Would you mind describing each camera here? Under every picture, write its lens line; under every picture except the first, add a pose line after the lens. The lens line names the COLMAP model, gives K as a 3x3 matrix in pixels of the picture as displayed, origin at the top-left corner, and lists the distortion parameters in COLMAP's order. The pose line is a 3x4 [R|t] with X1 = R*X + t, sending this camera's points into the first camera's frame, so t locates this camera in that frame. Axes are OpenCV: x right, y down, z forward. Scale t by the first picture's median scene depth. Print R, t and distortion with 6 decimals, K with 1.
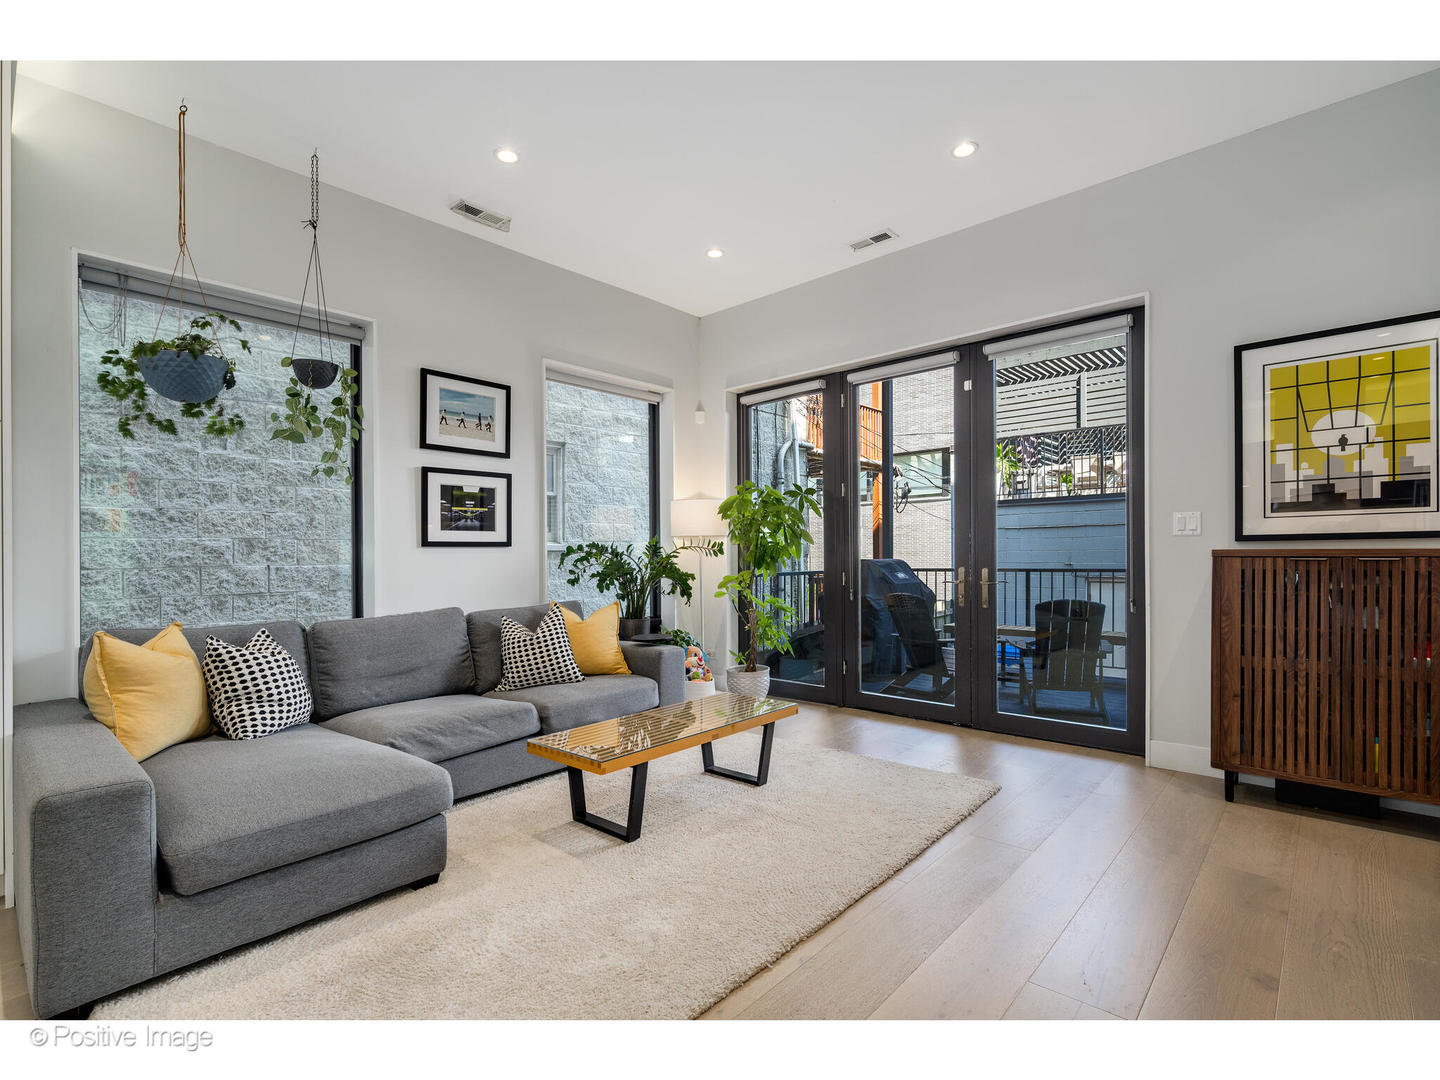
lens RADIAL K [[686.4, 0, 725.5], [0, 686.4, 539.6], [0, 0, 1]] dist [0.010346, -0.000856]
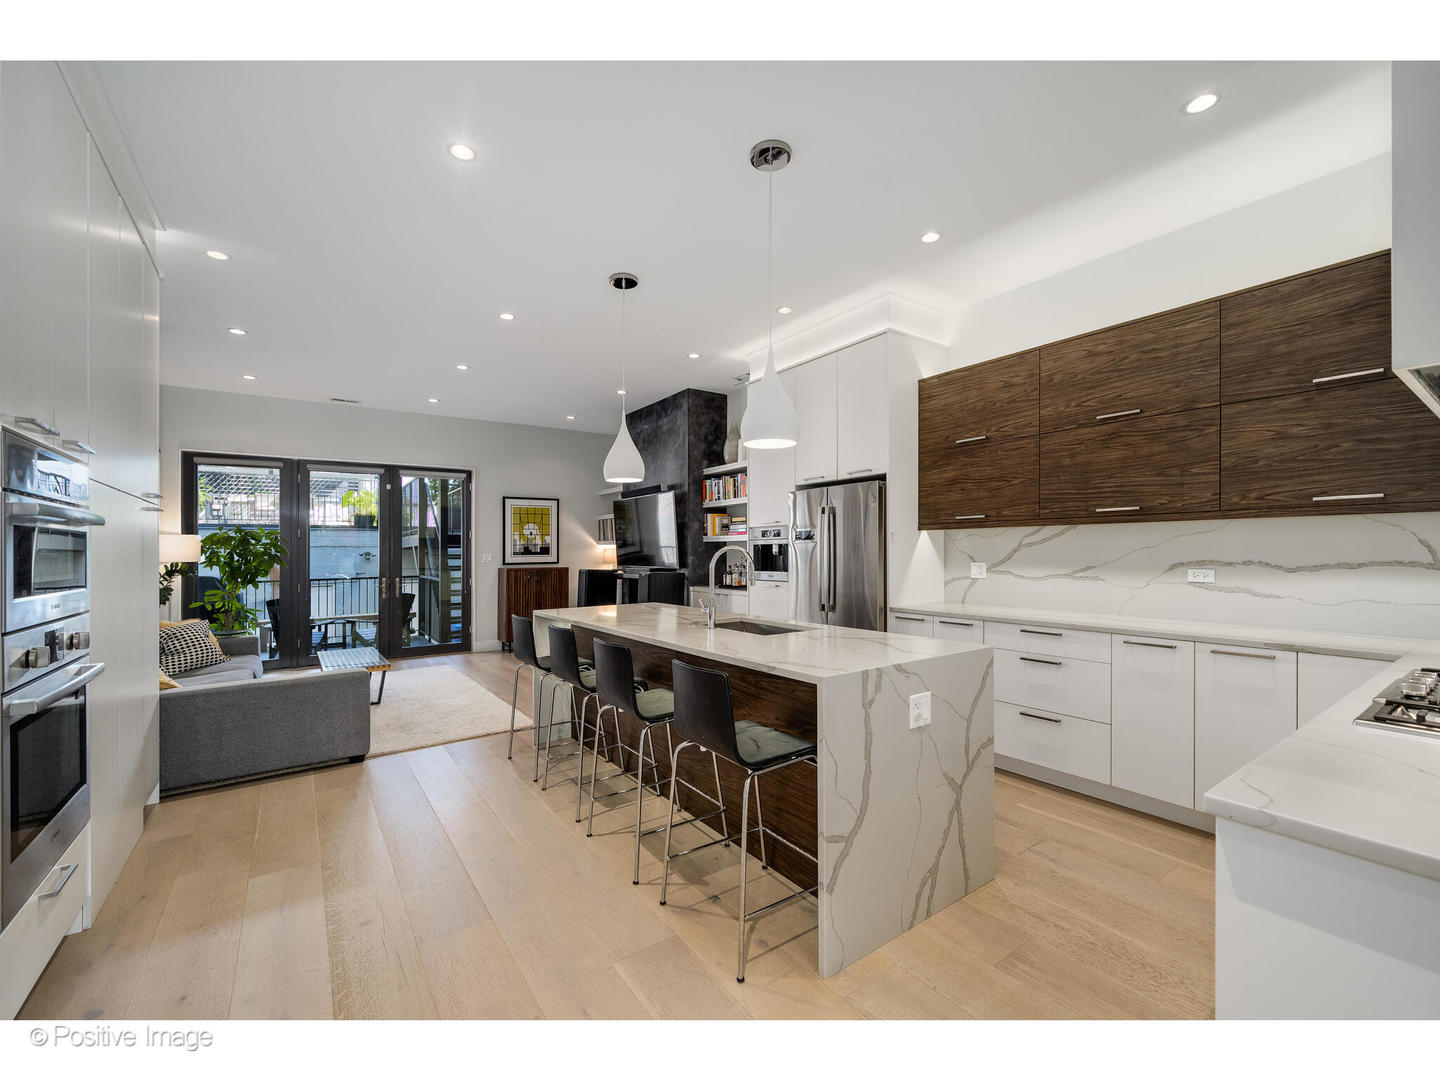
lens RADIAL K [[598.5, 0, 718.1], [0, 598.5, 539.4], [0, 0, 1]] dist [0.002713, -0.001826]
pose [[0.225631, 0.028588, 0.973793, -1.201358], [-0.012461, 0.999572, -0.026458, -0.039949], [-0.974133, -0.006165, 0.225890, -0.344258]]
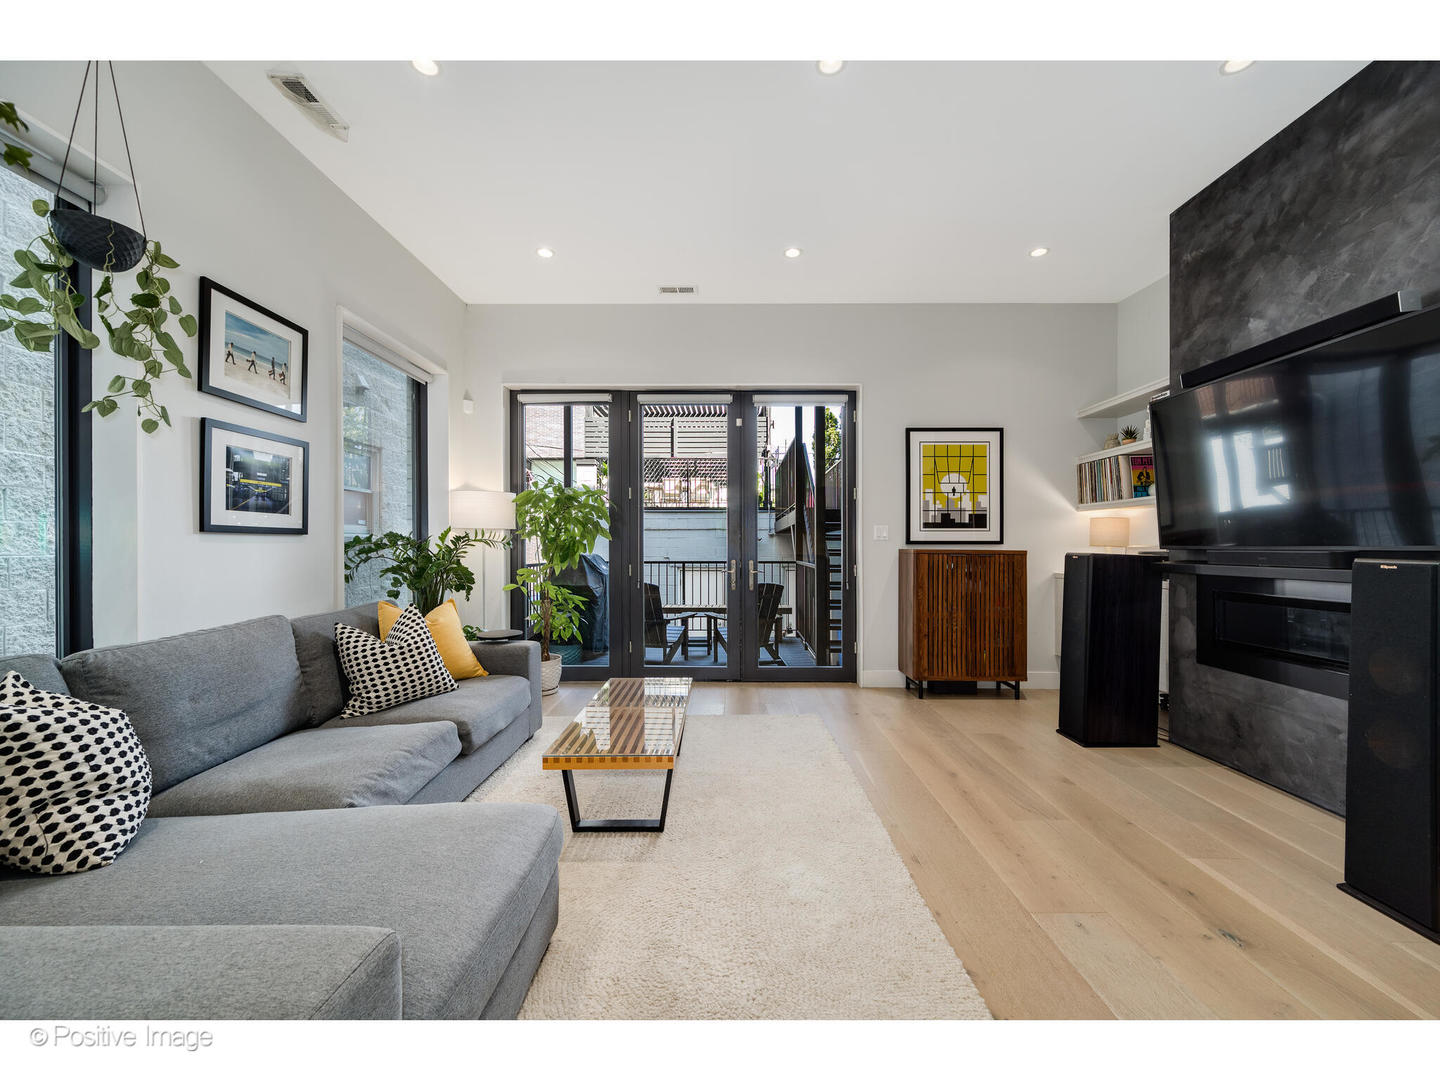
lens RADIAL K [[573.7, 0, 736.2], [0, 573.7, 537.2], [0, 0, 1]] dist [-0.000765, 0.000772]
pose [[0.741803, 0.024320, 0.670177, -0.414727], [-0.025413, 0.999644, -0.008147, 0.006217], [-0.670136, -0.010988, 0.742157, 0.196588]]
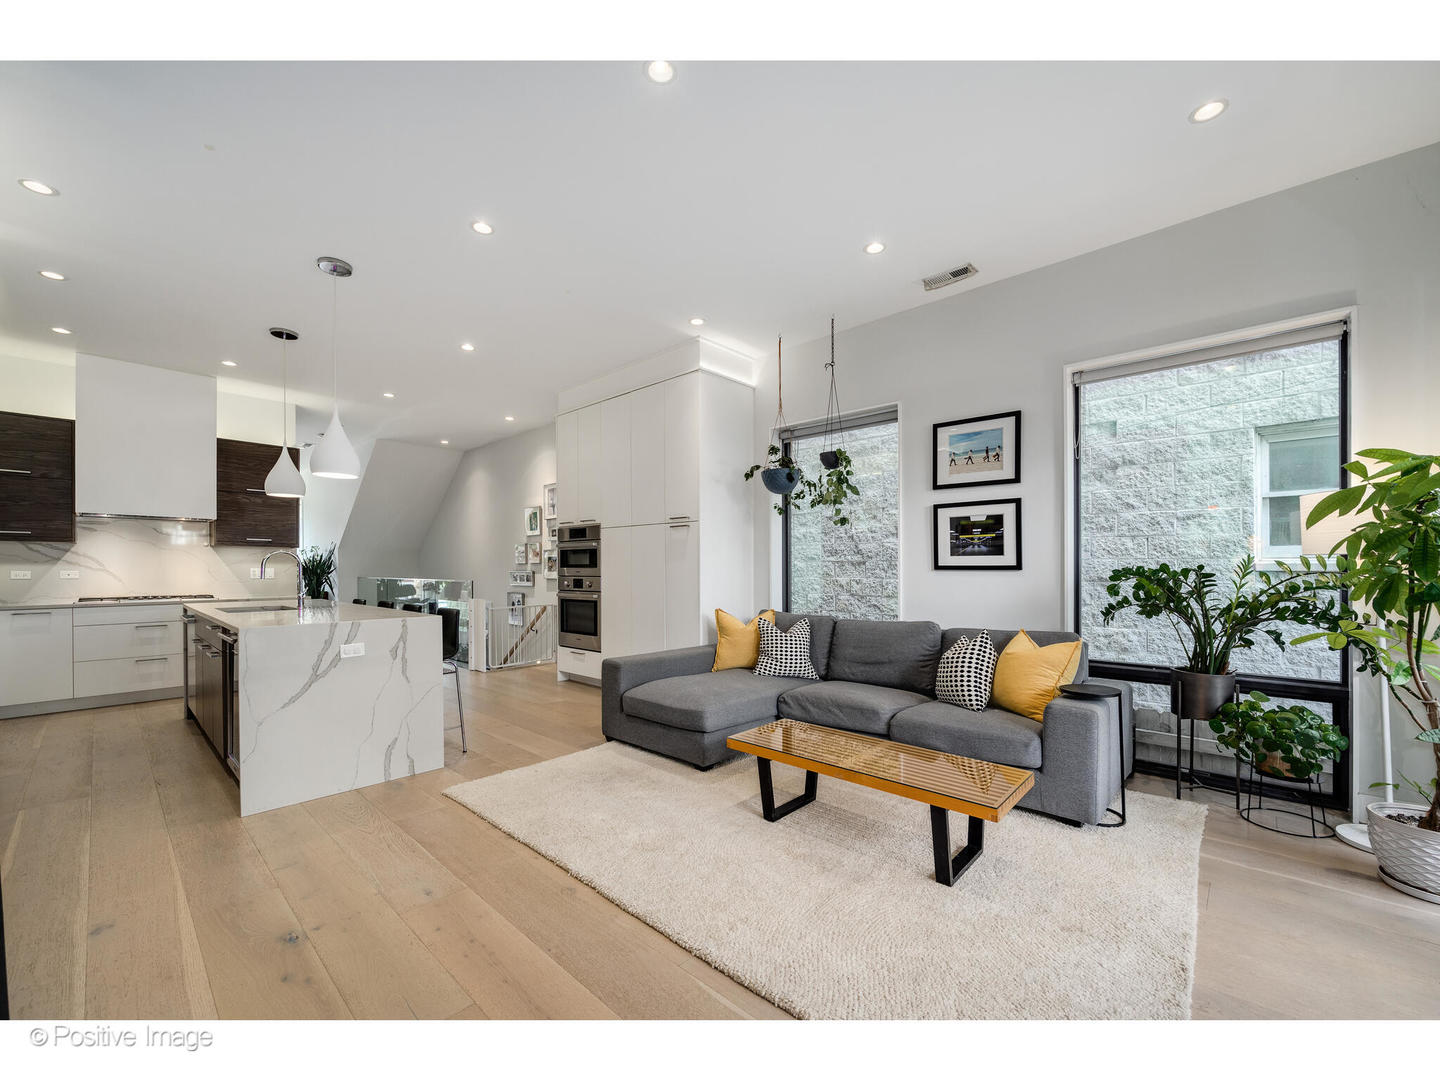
lens RADIAL K [[573.7, 0, 715.8], [0, 573.7, 560.5], [0, 0, 1]] dist [-0.000765, 0.000772]
pose [[-0.017700, -0.000471, -0.999843, 0.572141], [0.022378, 0.999749, -0.000867, -0.014191], [0.999593, -0.022390, -0.017685, 0.609600]]
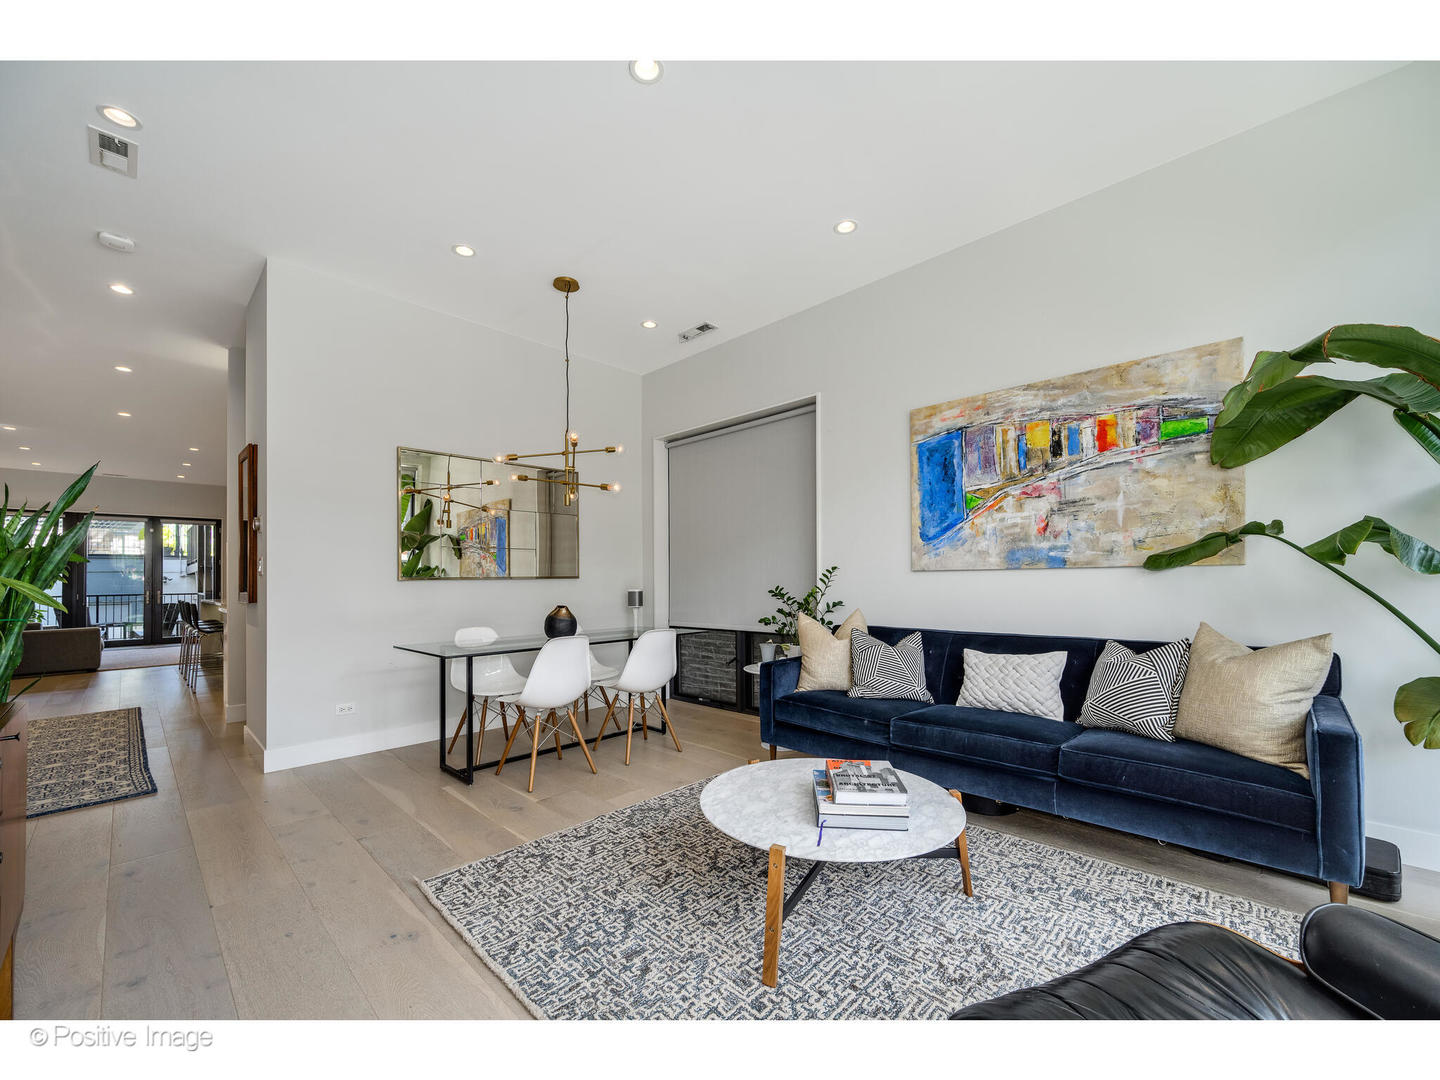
lens RADIAL K [[573.7, 0, 733.2], [0, 573.7, 570.1], [0, 0, 1]] dist [-0.000765, 0.000772]
pose [[0.030658, 0.026952, 0.999166, -2.198868], [-0.009195, 0.999602, -0.026681, -0.004337], [-0.999488, -0.008370, 0.030894, -1.713231]]
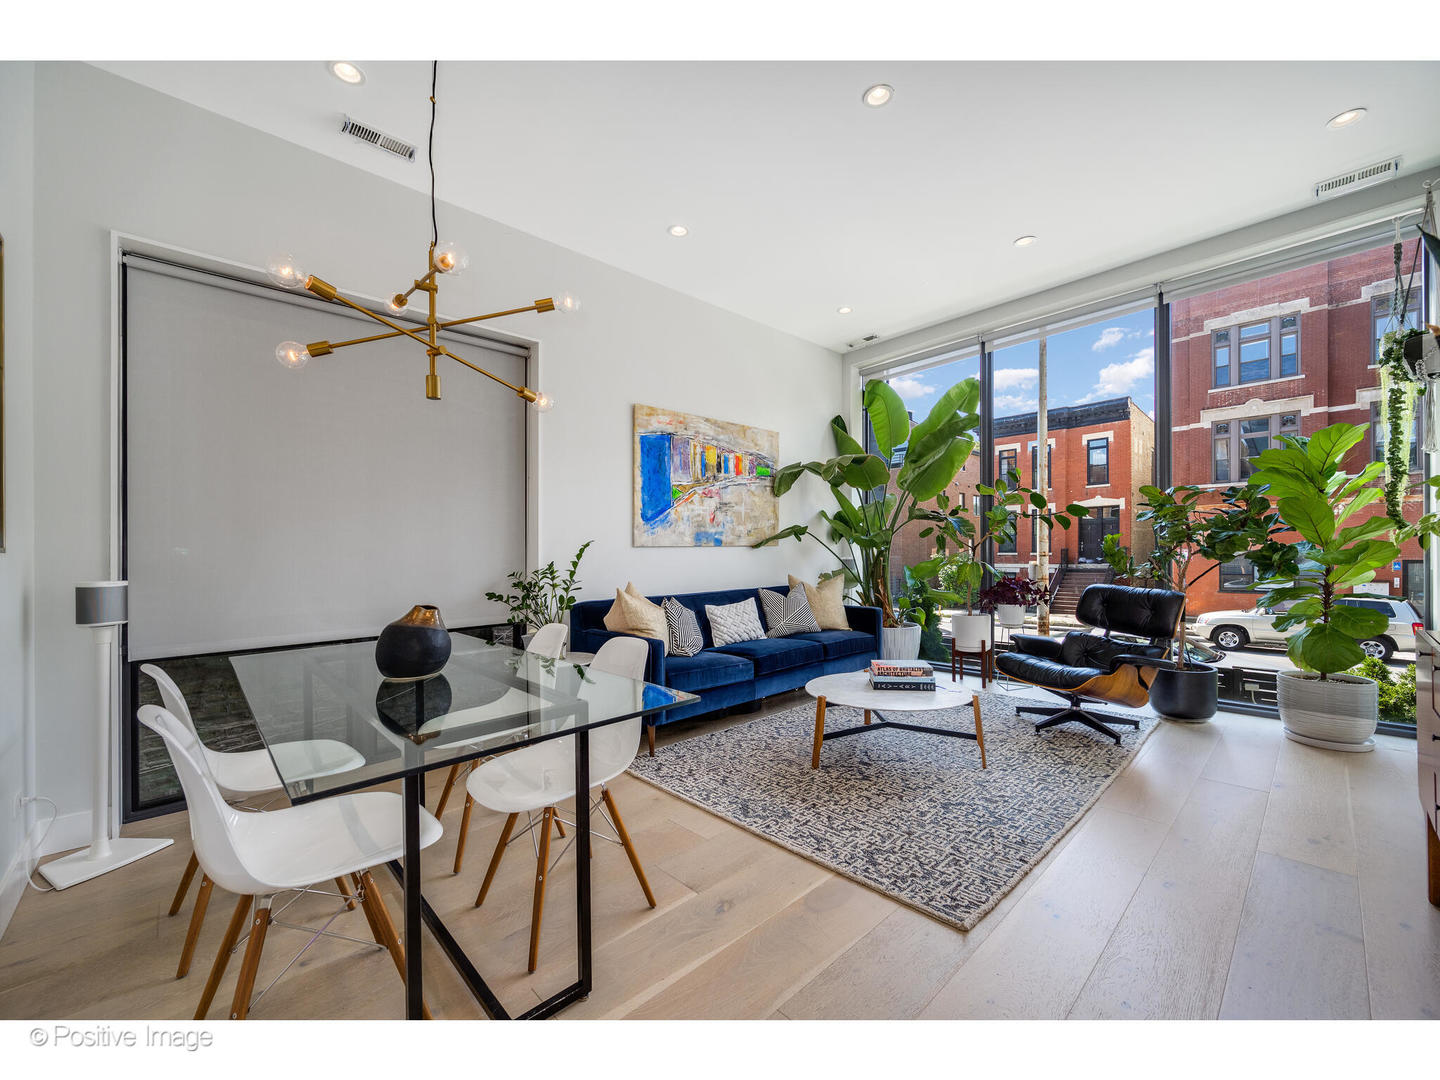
lens RADIAL K [[573.7, 0, 717.4], [0, 573.7, 564.6], [0, 0, 1]] dist [-0.000765, 0.000772]
pose [[-0.995346, 0.026649, 0.092608, -1.532465], [0.026981, 0.999633, 0.002333, 0.003315], [-0.092512, 0.004821, -0.995700, -0.974336]]
